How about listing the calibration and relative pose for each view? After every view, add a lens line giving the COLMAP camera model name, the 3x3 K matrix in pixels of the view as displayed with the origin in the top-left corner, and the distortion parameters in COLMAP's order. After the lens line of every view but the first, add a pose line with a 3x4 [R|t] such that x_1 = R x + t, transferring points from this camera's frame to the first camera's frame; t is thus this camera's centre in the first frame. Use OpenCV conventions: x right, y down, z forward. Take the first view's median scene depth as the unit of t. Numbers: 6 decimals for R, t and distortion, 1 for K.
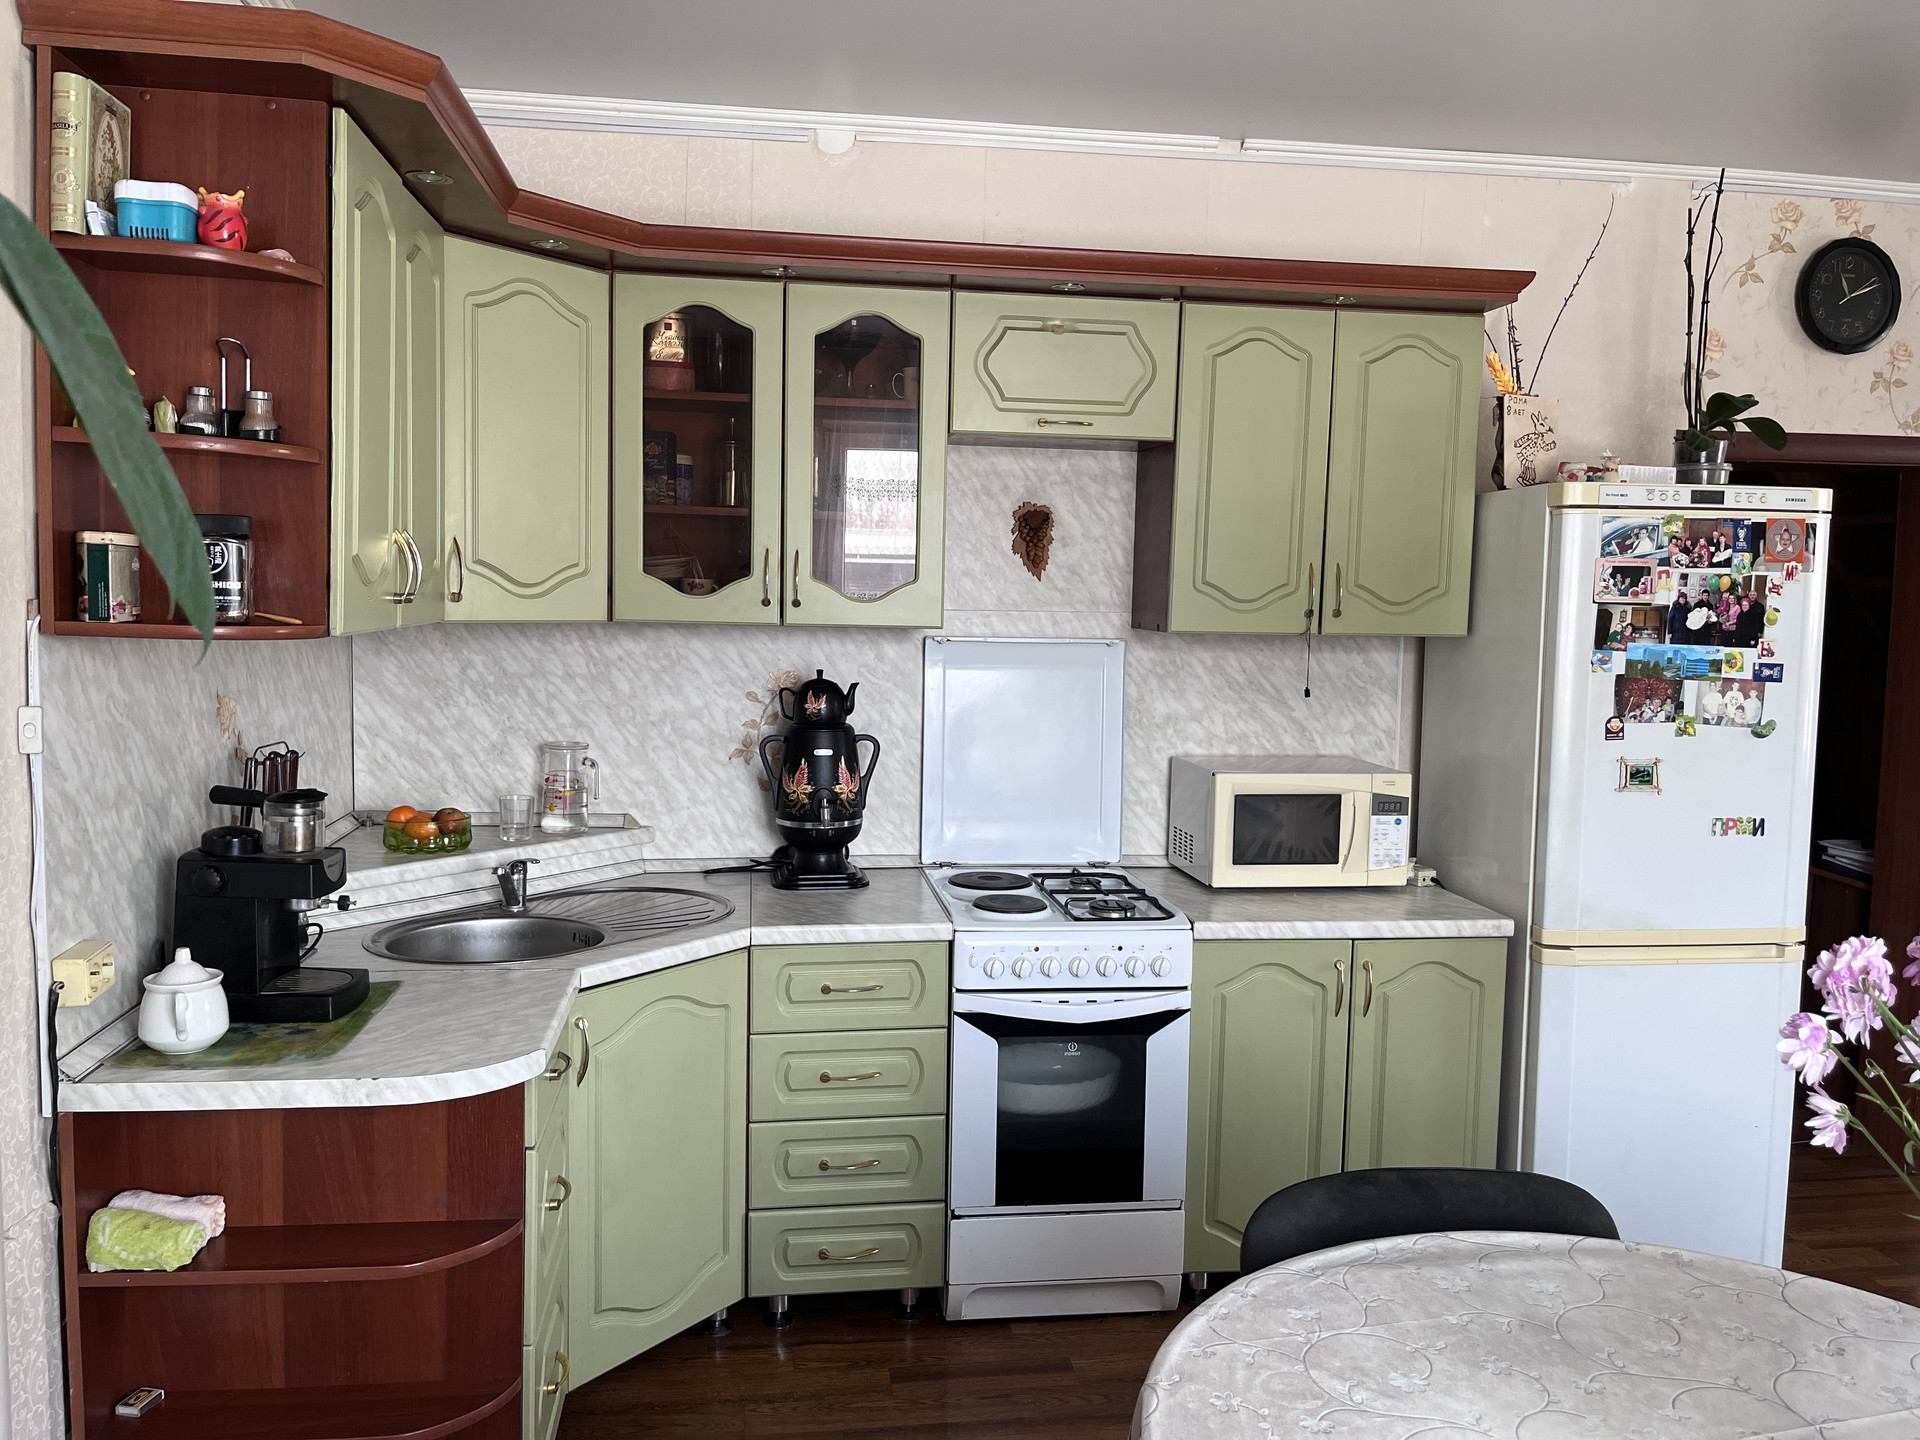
lens RADIAL K [[1487.4, 0, 952.8], [0, 1487.4, 714.2], [0, 0, 1]] dist [0.067835, -0.106544]
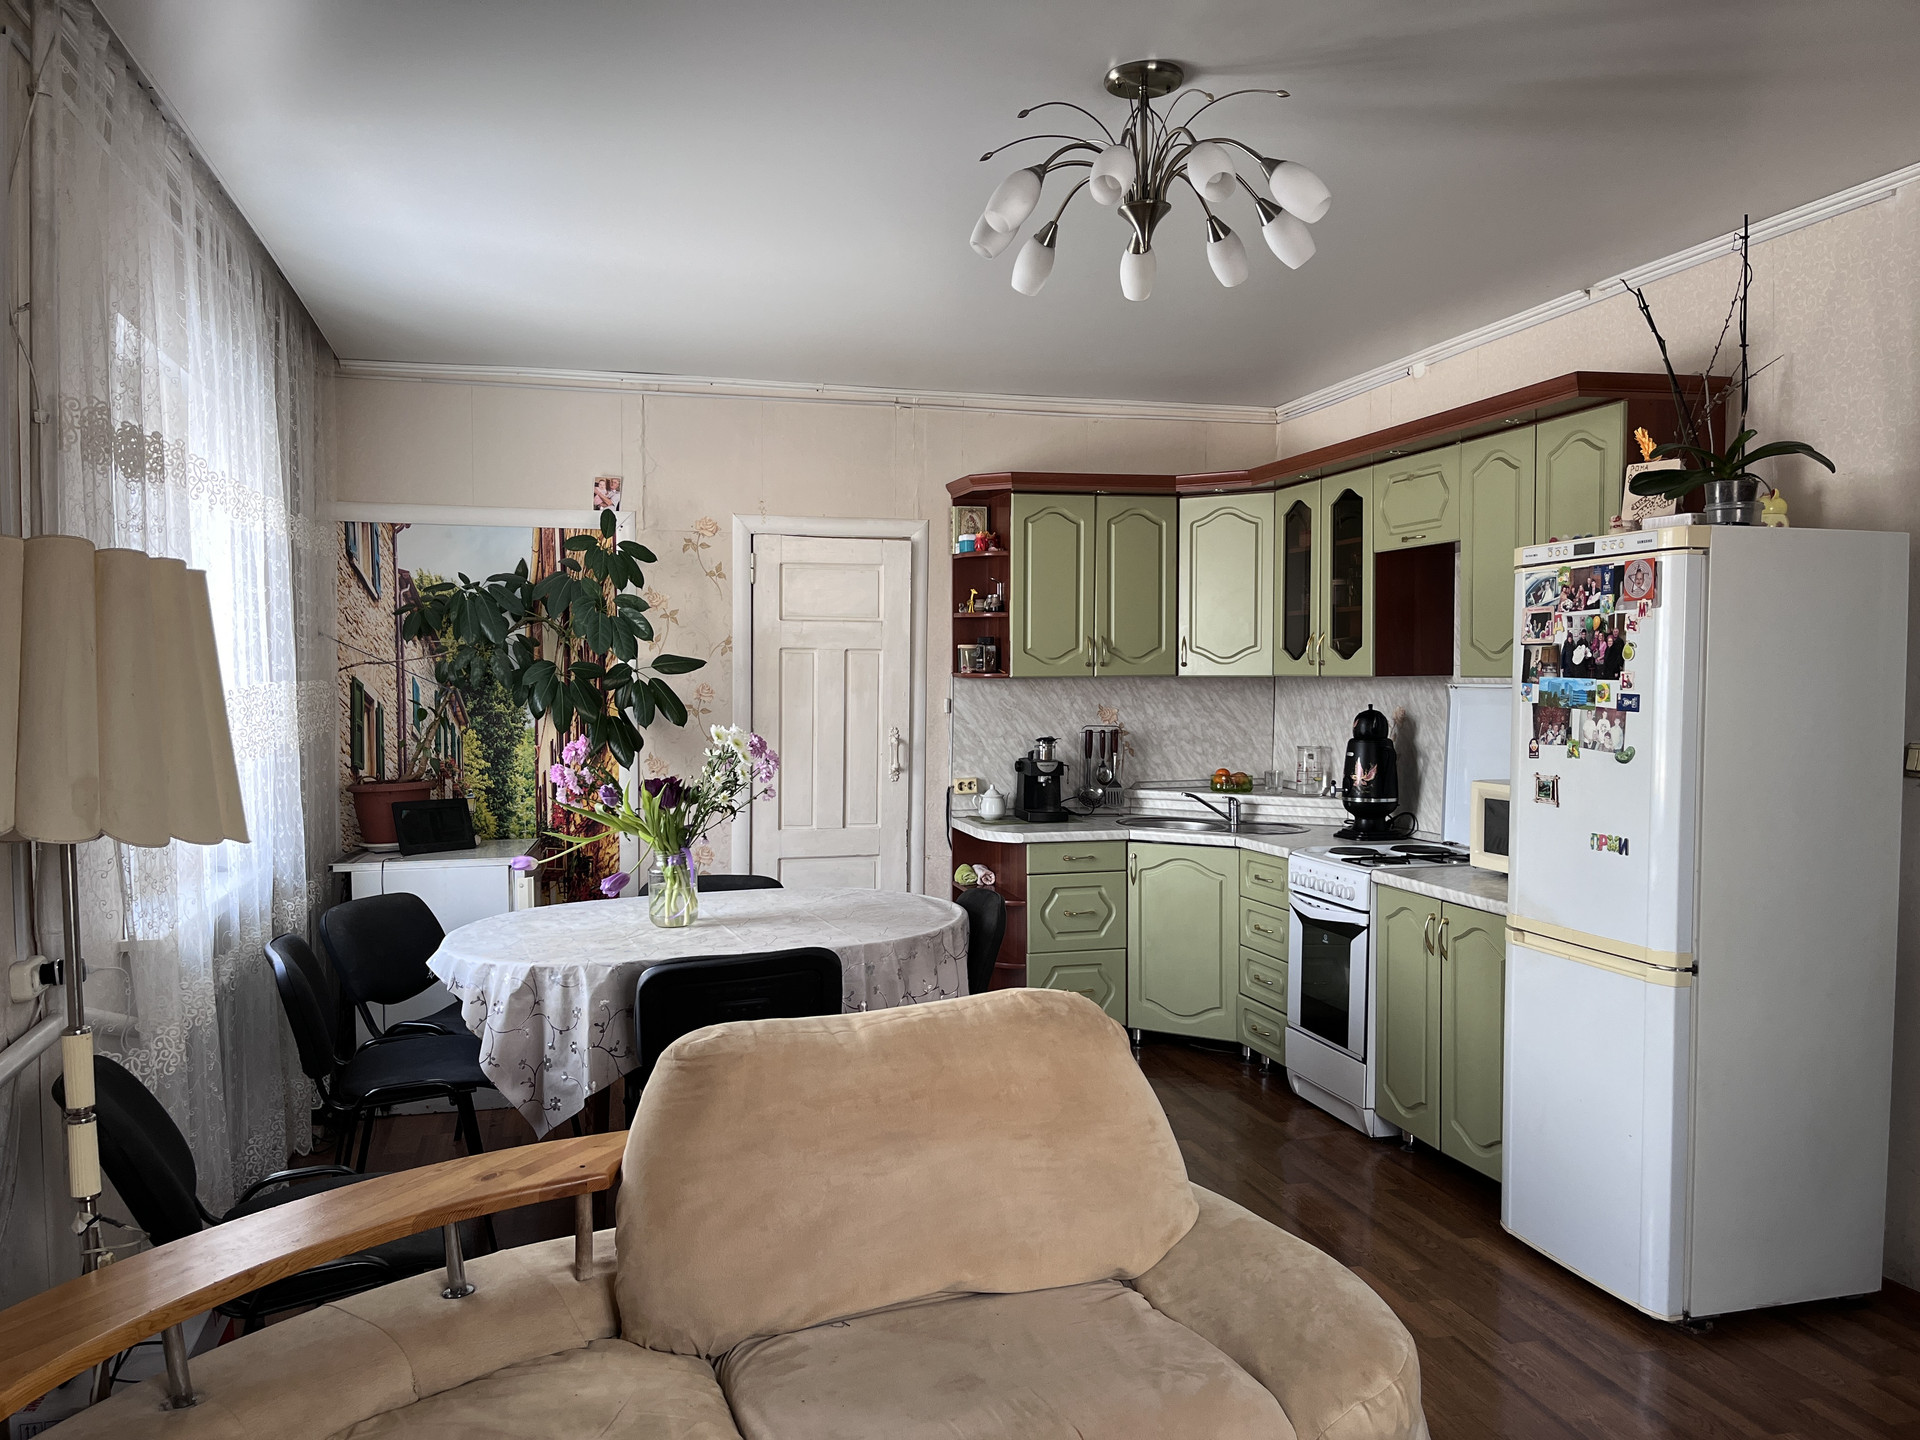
lens RADIAL K [[1487.4, 0, 963.3], [0, 1487.4, 729.6], [0, 0, 1]] dist [0.067835, -0.106544]
pose [[0.117423, 0.016561, -0.992944, 1.571384], [-0.076328, 0.997054, 0.007603, 0.019985], [0.990144, 0.074897, 0.118341, 0.406021]]
